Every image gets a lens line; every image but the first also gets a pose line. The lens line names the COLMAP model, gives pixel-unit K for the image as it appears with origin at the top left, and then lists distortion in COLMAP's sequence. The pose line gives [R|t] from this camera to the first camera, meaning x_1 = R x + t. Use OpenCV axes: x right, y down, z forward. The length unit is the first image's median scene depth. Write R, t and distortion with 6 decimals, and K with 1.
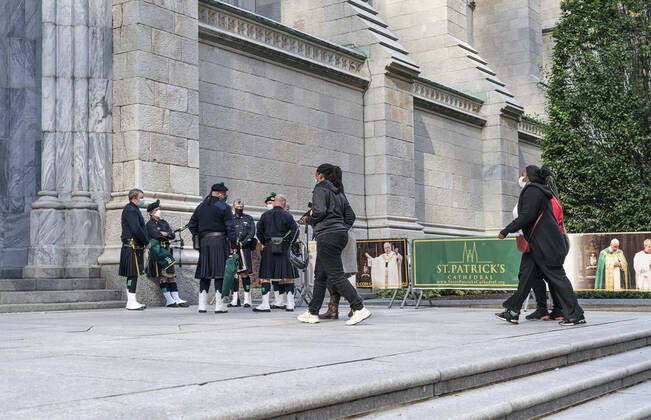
lens RADIAL K [[888.0, 0, 325.5], [0, 888.0, 210.0], [0, 0, 1]] dist [0.004943, 0.013637]
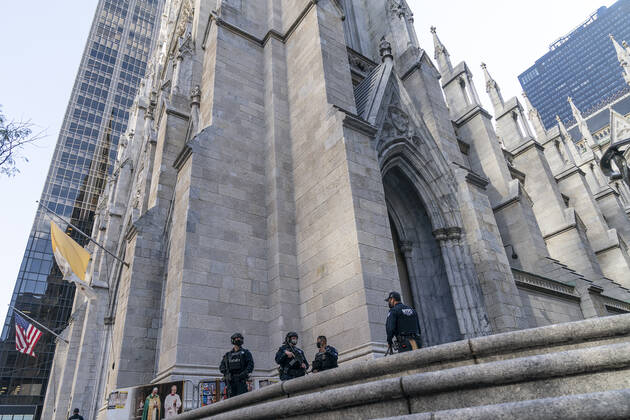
lens RADIAL K [[423.2, 0, 317.1], [0, 423.2, 222.5], [0, 0, 1]] dist [-0.005076, -0.001933]
pose [[0.942952, -0.210968, -0.257554, -0.324884], [0.090078, 0.906415, -0.412672, 0.058118], [0.320511, 0.365930, 0.873709, -0.120138]]
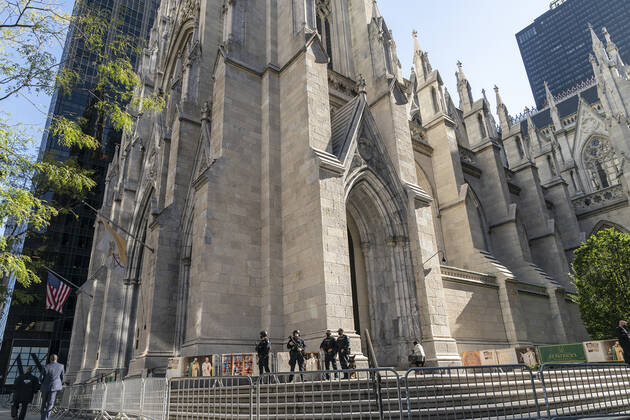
lens RADIAL K [[436.1, 0, 315.0], [0, 436.1, 210.0], [0, 0, 1]] dist [-0.005395, 0.000088]
pose [[0.954287, -0.140454, -0.263837, -0.139936], [0.056360, 0.951435, -0.302645, -0.000622], [0.293532, 0.273940, 0.915858, -0.560841]]
